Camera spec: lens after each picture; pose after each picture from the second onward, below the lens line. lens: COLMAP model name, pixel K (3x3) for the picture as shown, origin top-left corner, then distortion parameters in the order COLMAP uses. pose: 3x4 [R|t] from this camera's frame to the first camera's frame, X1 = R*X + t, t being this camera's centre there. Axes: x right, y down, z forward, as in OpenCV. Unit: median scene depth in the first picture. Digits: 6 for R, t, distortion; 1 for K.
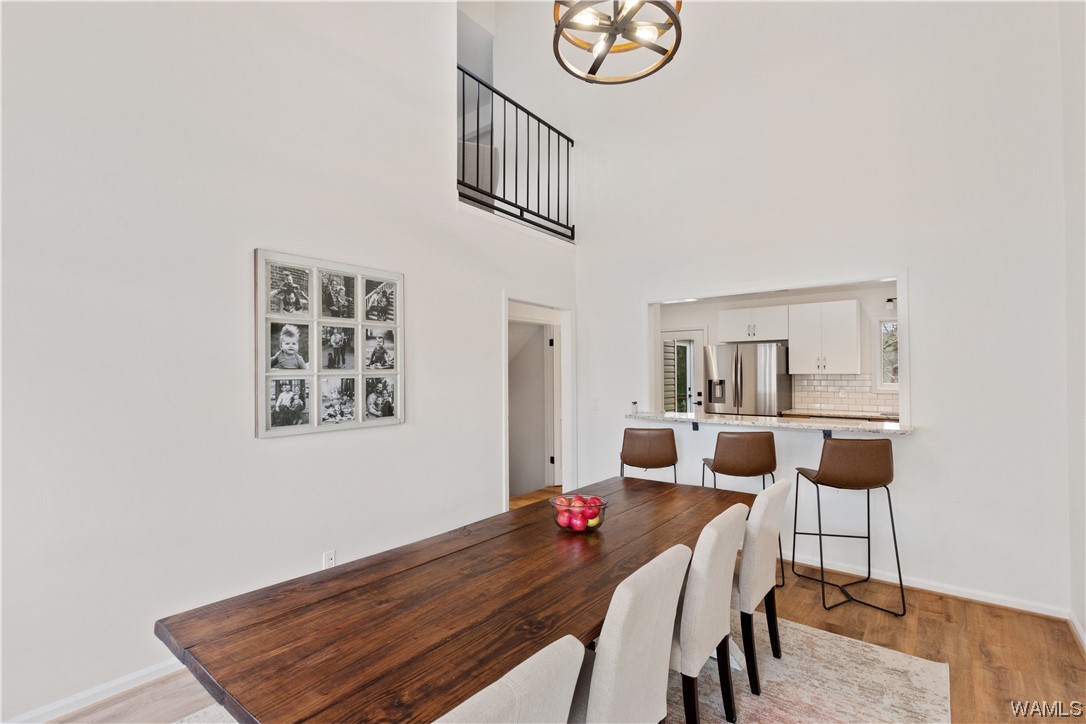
lens RADIAL K [[498.6, 0, 544.5], [0, 498.6, 366.6], [0, 0, 1]] dist [-0.001111, -0.000345]
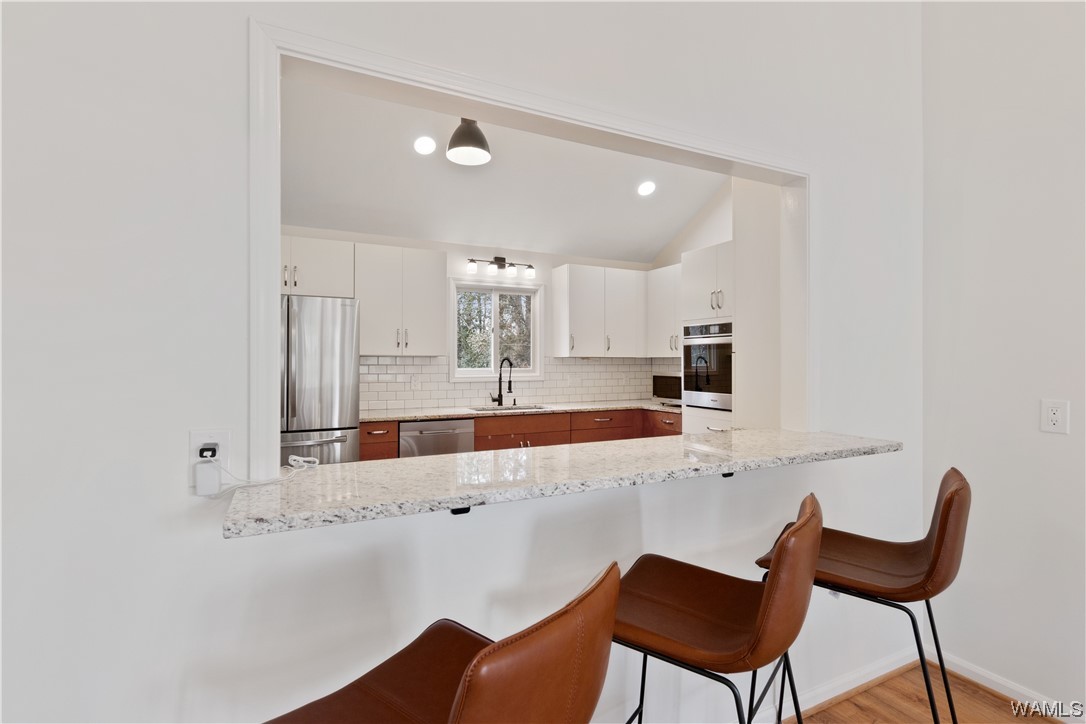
lens RADIAL K [[498.6, 0, 539.0], [0, 498.6, 361.0], [0, 0, 1]] dist [-0.001111, -0.000345]
pose [[0.413506, 0.002226, 0.910499, 0.027767], [-0.013296, 0.999905, 0.003594, 0.016346], [-0.910404, -0.013592, 0.413496, 0.547376]]
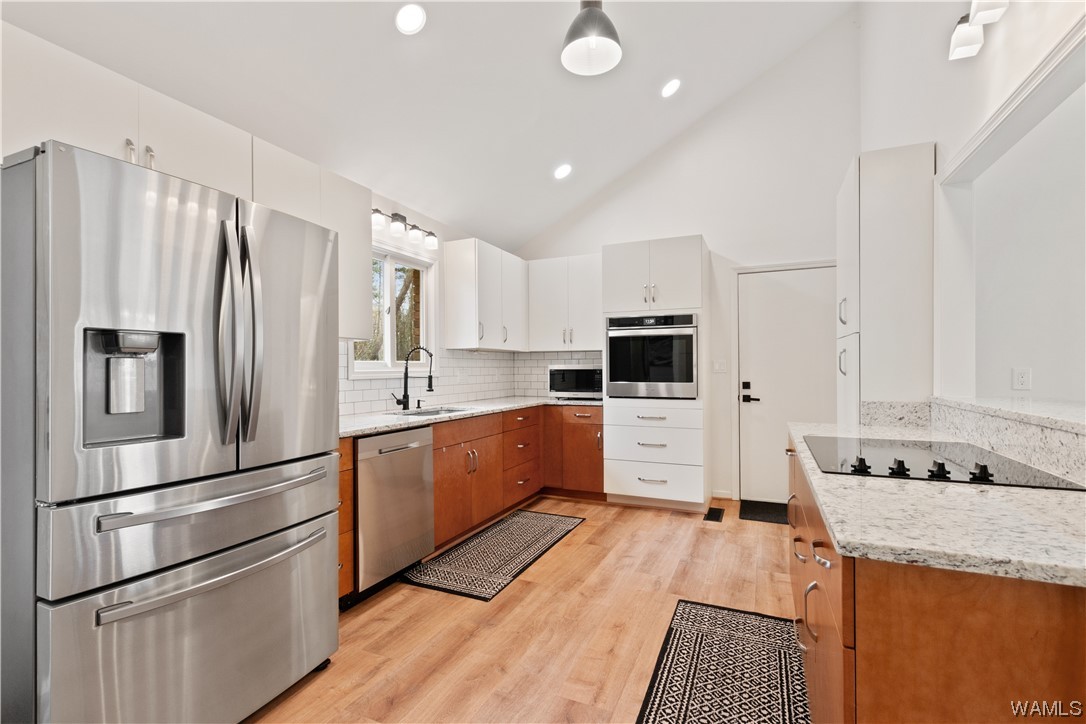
lens RADIAL K [[498.6, 0, 542.8], [0, 498.6, 367.1], [0, 0, 1]] dist [-0.001111, -0.000345]
pose [[-0.253848, 0.003780, 0.967237, 0.098343], [-0.008891, 0.999941, -0.006241, 0.041854], [-0.967203, -0.010184, -0.253800, 0.925385]]
